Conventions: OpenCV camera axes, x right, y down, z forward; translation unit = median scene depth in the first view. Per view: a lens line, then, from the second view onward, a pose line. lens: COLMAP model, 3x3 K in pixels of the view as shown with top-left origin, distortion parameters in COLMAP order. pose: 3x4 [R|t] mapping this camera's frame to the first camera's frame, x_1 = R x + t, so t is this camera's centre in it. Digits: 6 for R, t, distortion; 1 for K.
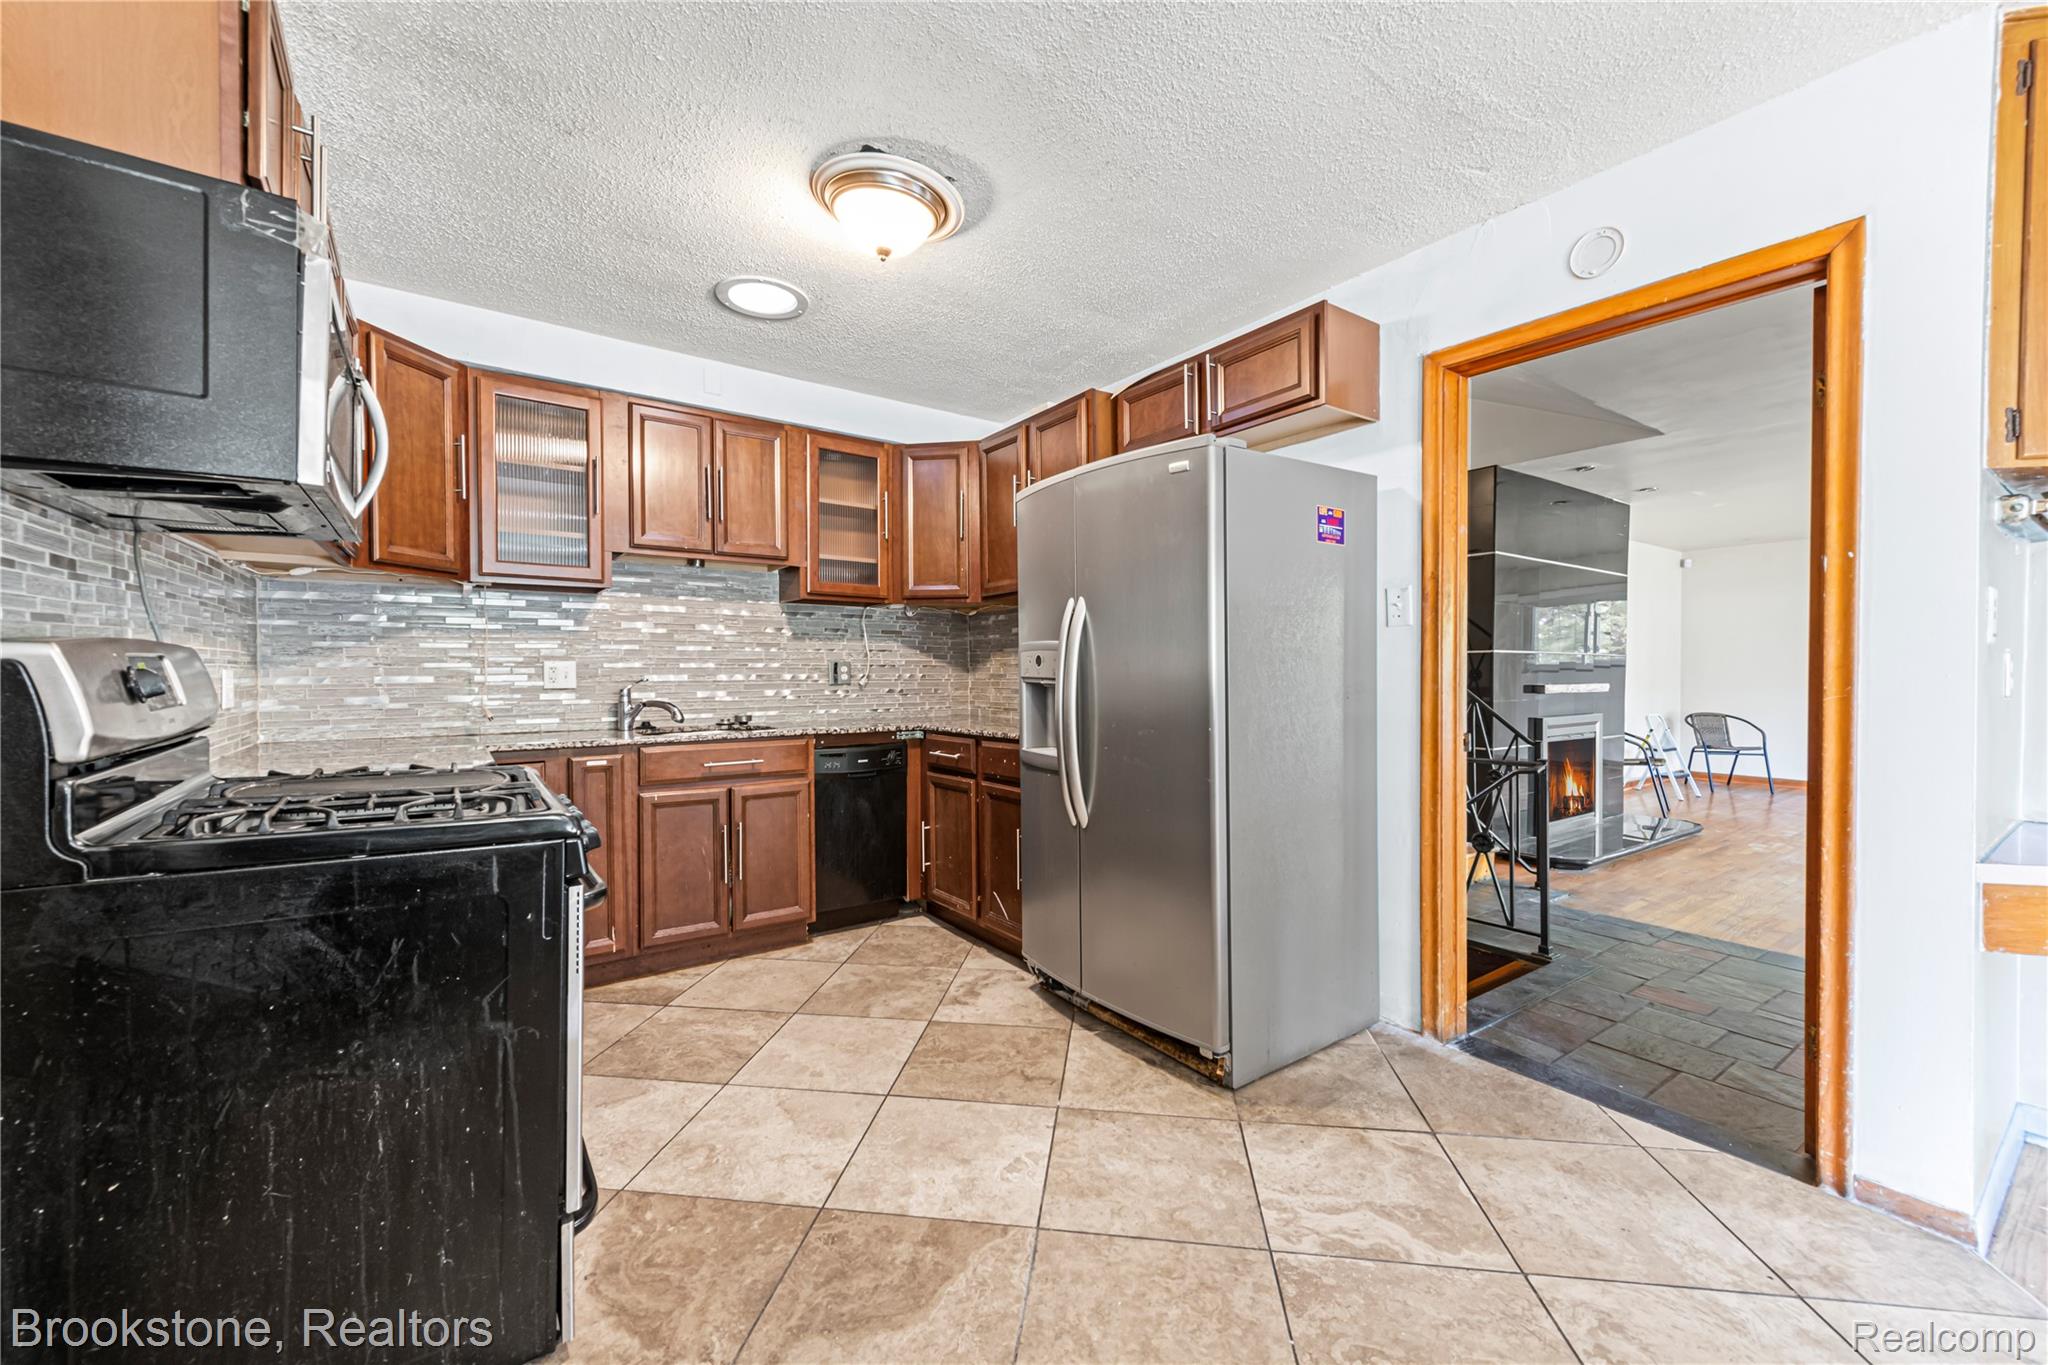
lens RADIAL K [[818.9, 0, 1022.8], [0, 818.9, 680.1], [0, 0, 1]] dist [0.014789, -0.001109]
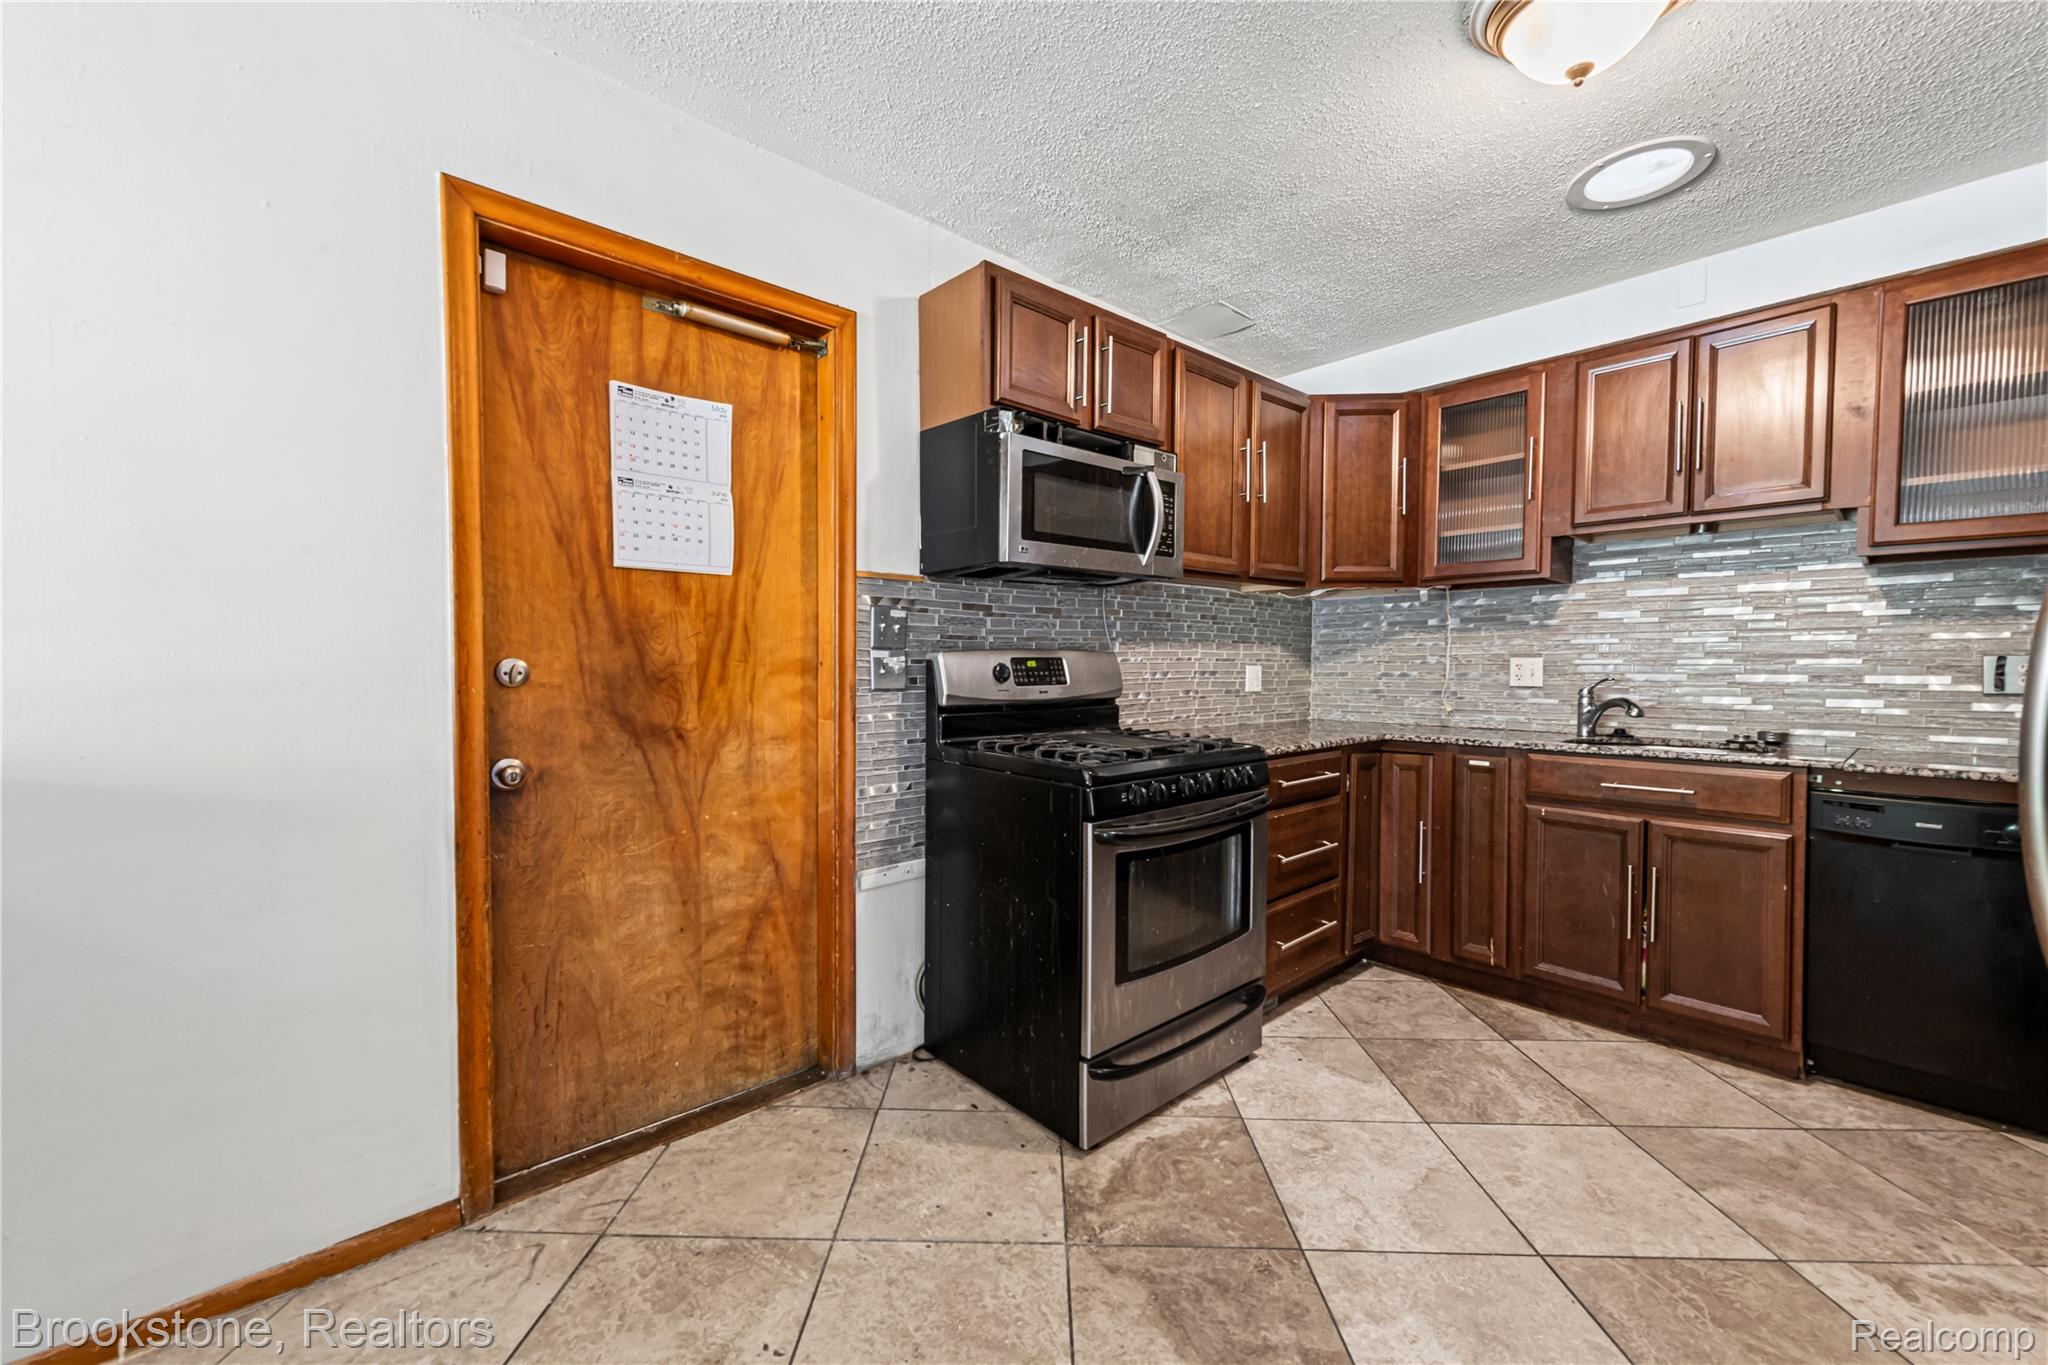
lens RADIAL K [[818.9, 0, 1015.4], [0, 818.9, 686.4], [0, 0, 1]] dist [0.014789, -0.001109]
pose [[0.111354, 0.027058, -0.993412, 0.370941], [-0.017148, 0.999533, 0.025302, -0.004502], [0.993633, 0.014218, 0.111766, 0.339628]]
